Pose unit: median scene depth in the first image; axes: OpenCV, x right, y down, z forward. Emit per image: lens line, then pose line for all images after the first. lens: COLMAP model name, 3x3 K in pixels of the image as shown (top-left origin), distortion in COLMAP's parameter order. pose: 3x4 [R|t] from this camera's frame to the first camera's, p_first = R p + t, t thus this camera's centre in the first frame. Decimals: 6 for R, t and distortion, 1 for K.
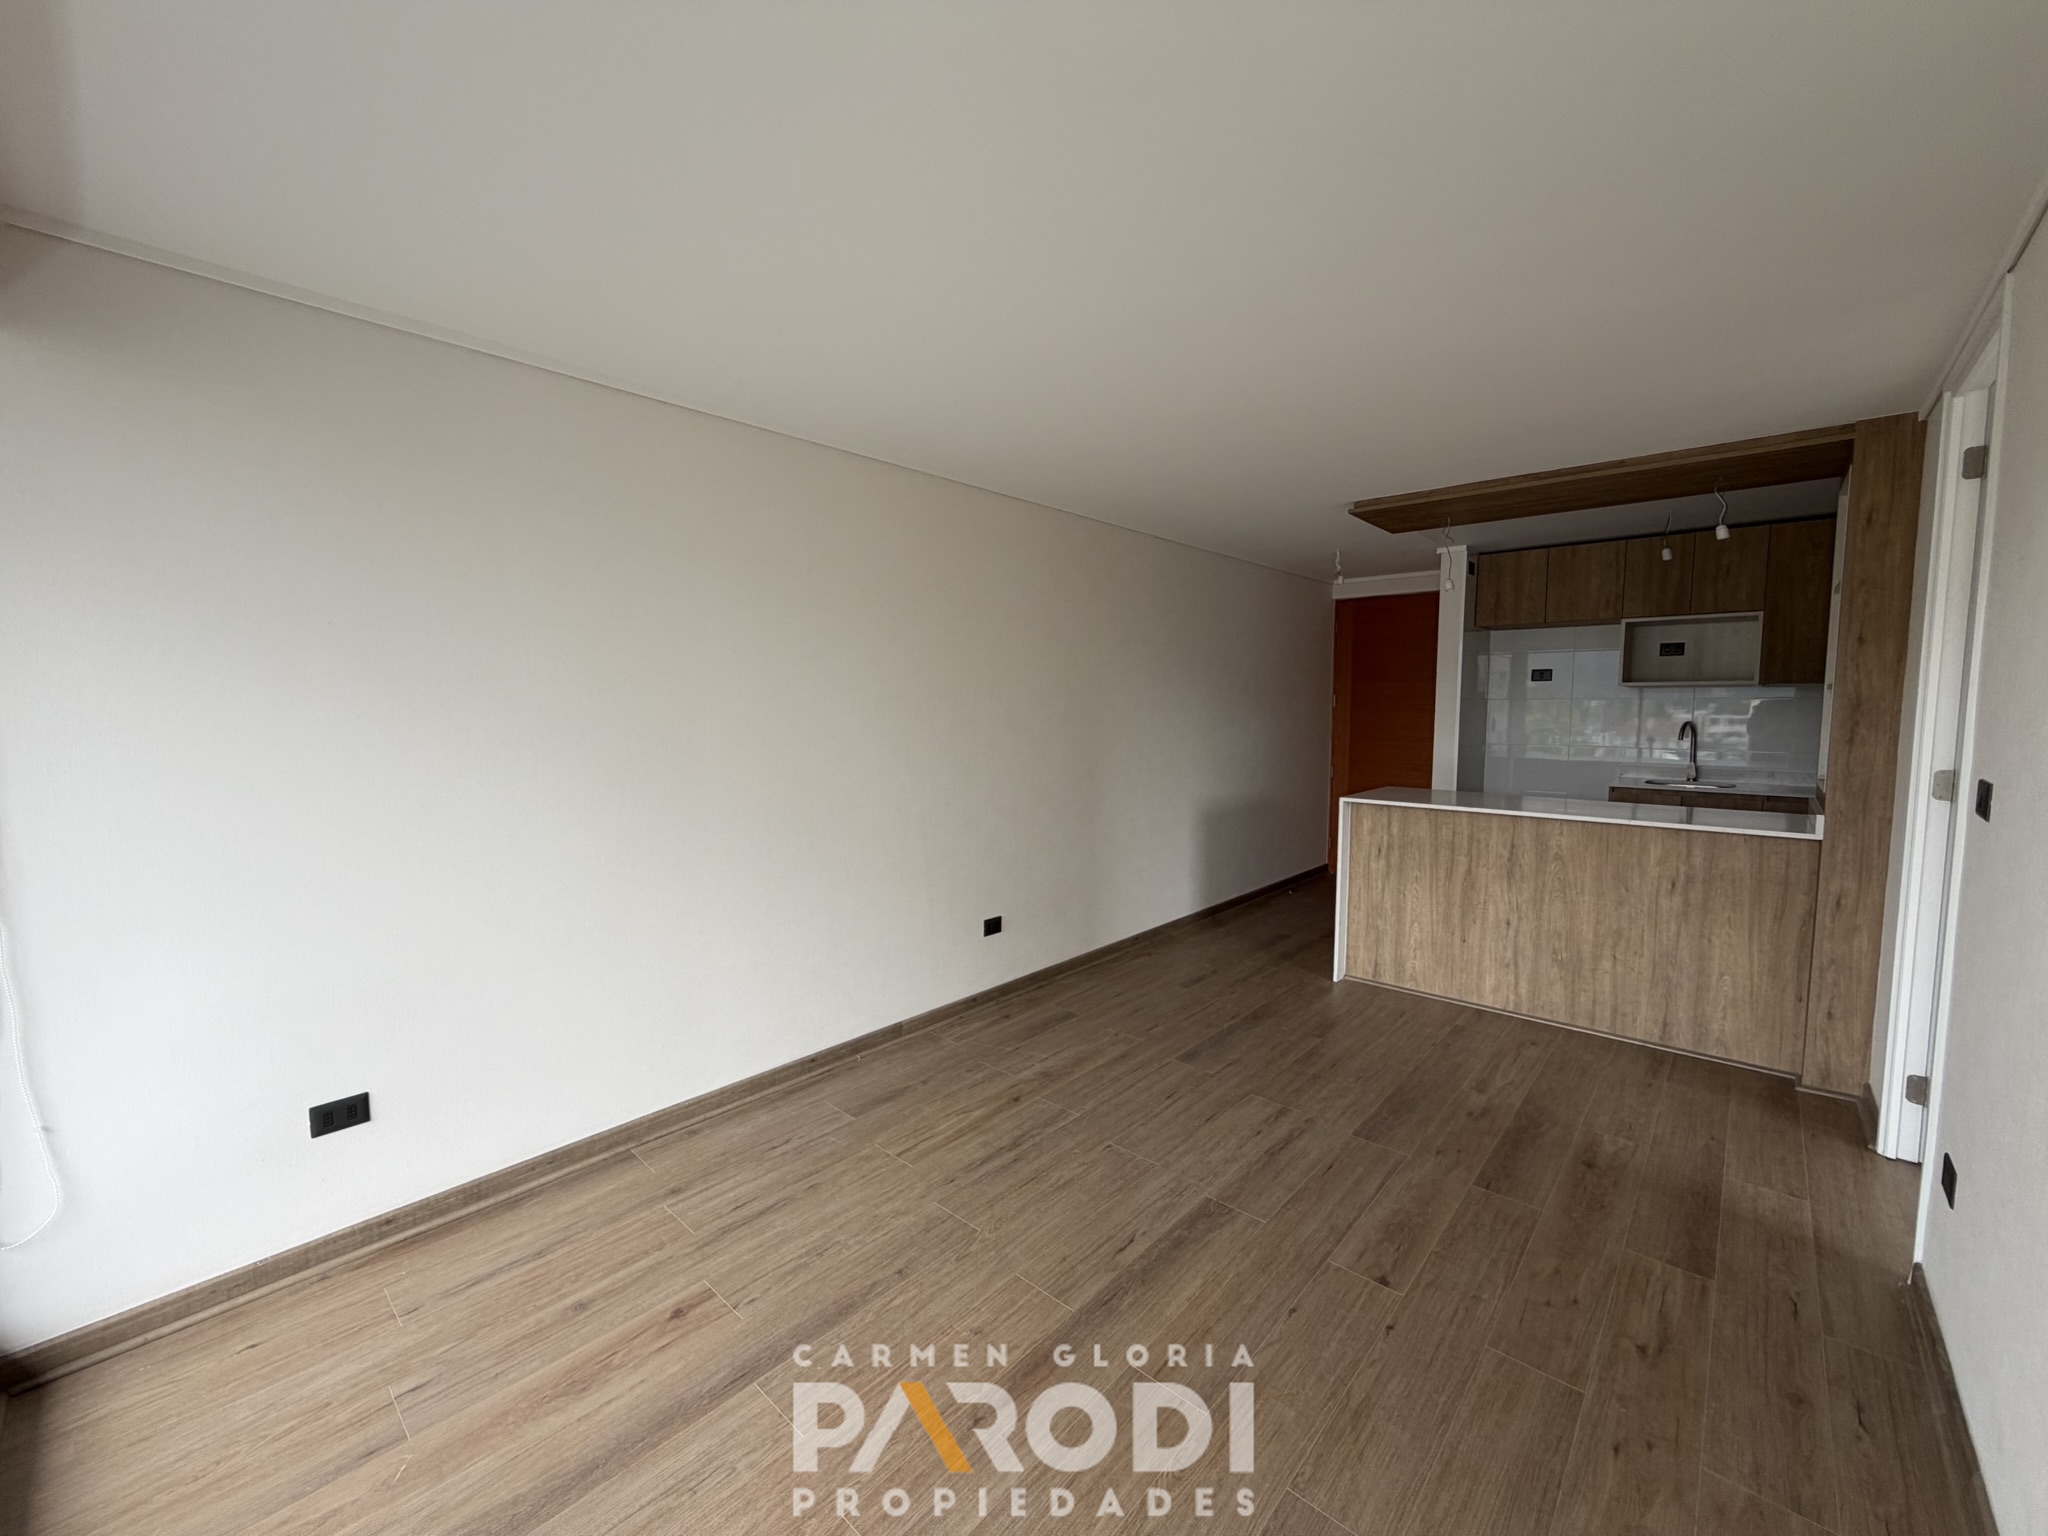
lens RADIAL K [[813.3, 0, 1019.9], [0, 813.3, 768.0], [0, 0, 1]] dist [0.000266, -0.000261]
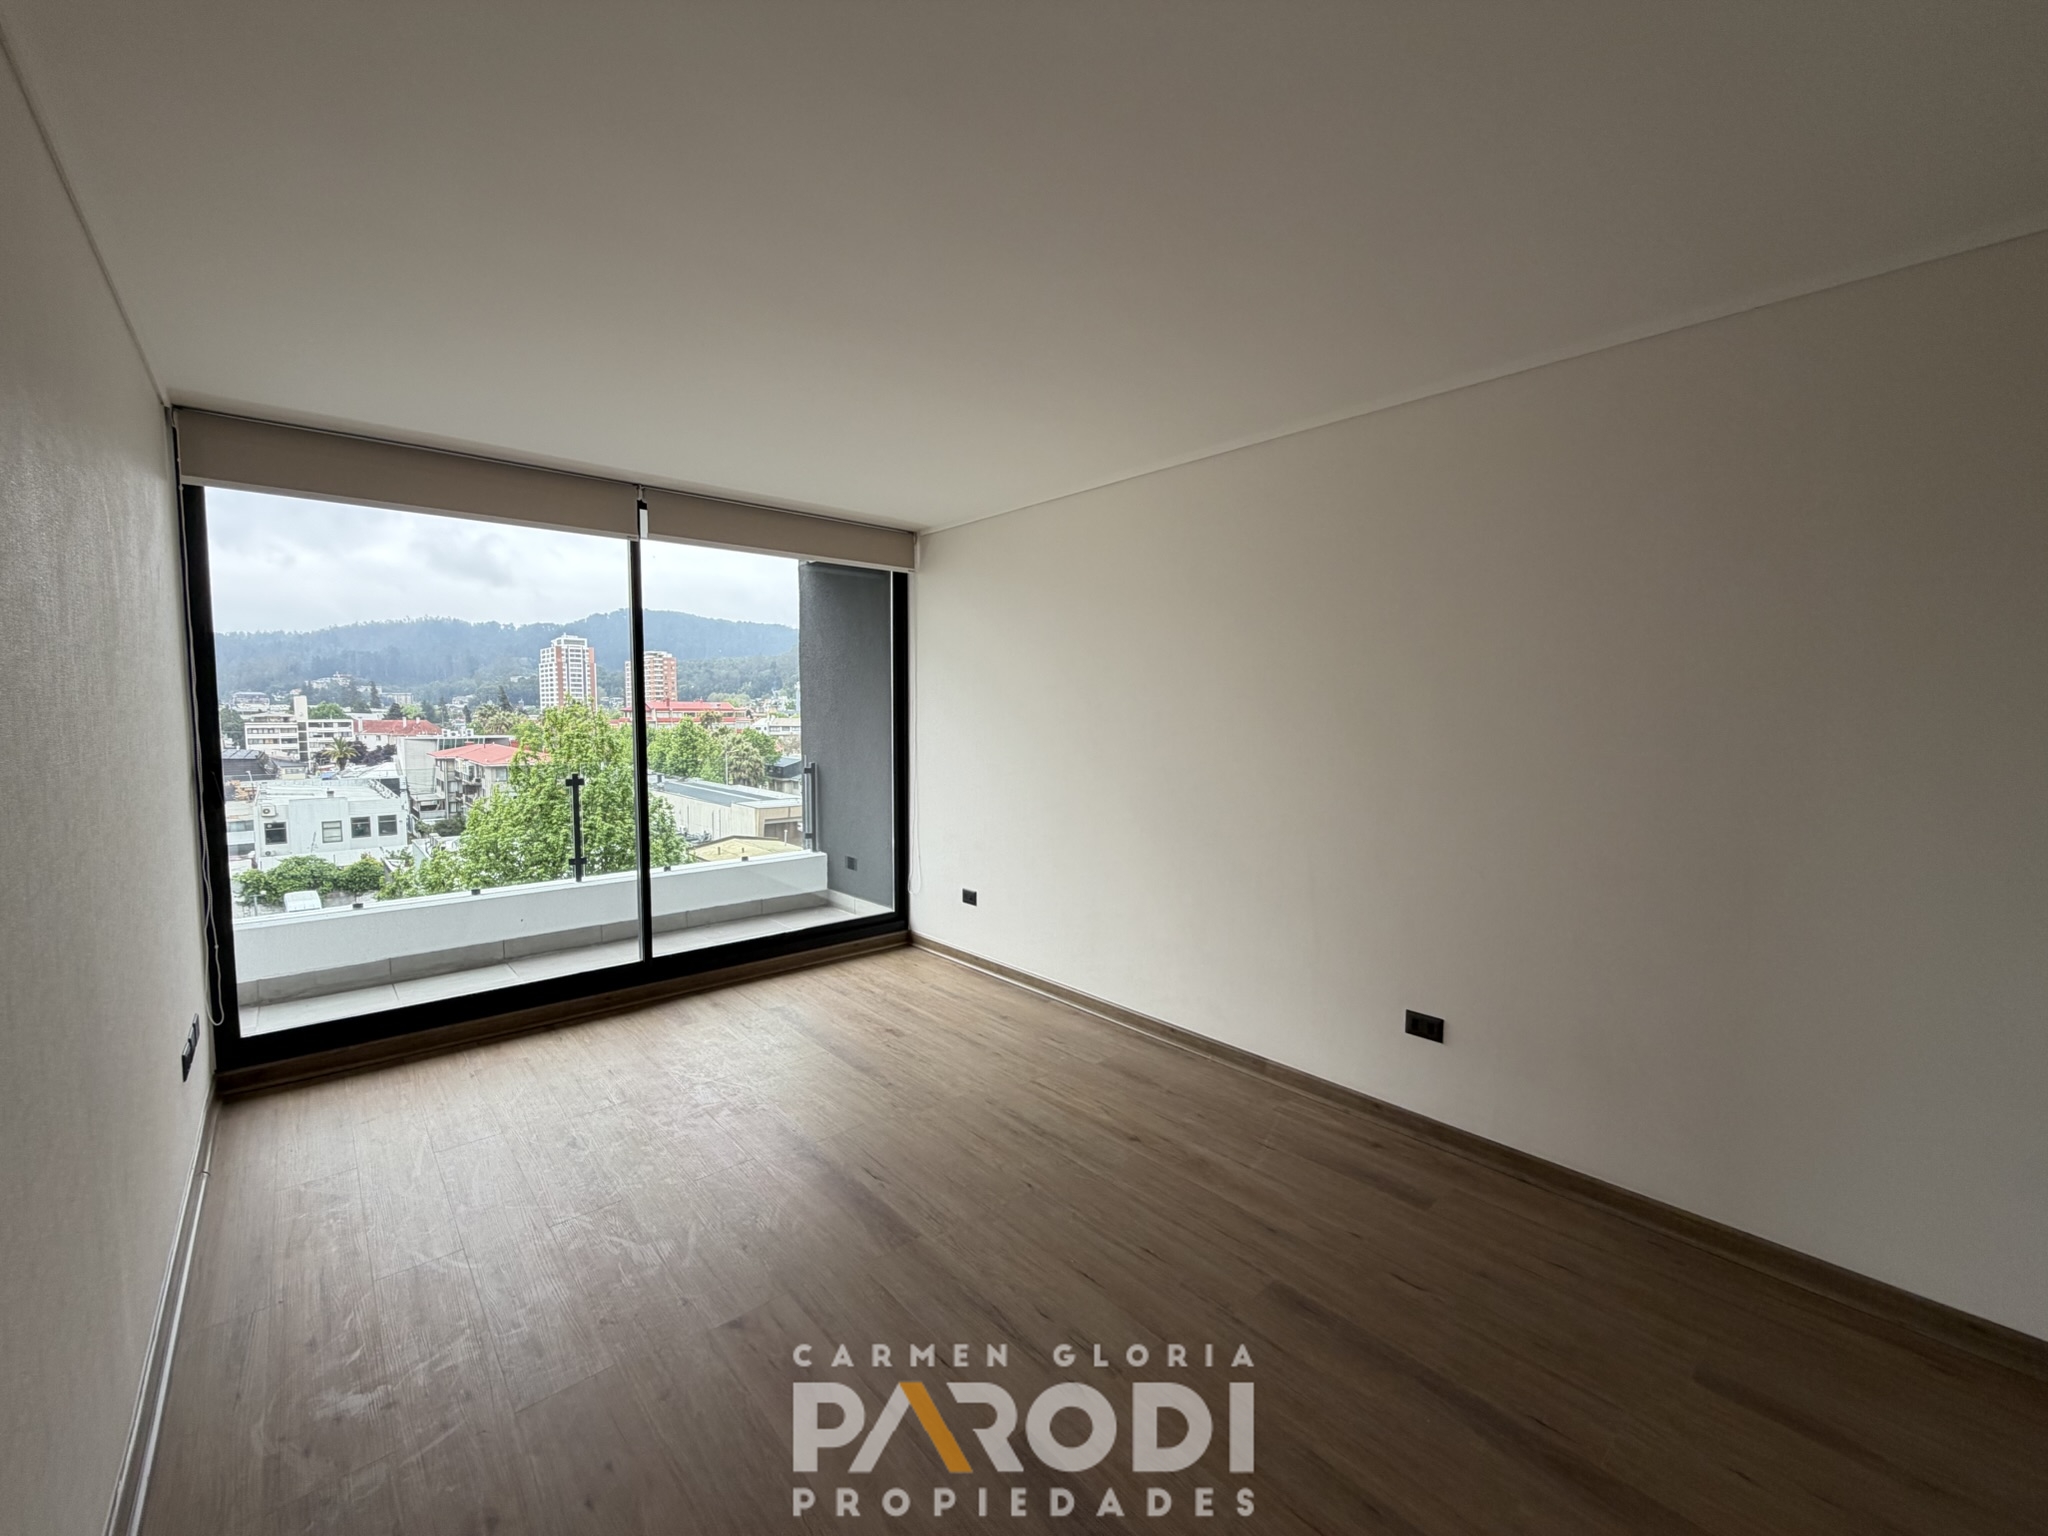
lens RADIAL K [[814.7, 0, 1020.0], [0, 814.7, 767.0], [0, 0, 1]] dist [0.000152, -0.000374]
pose [[-0.109489, 0.066685, -0.991749, 1.012135], [-0.083666, 0.993588, 0.076045, -0.071505], [0.990461, 0.091302, -0.103208, 1.068470]]
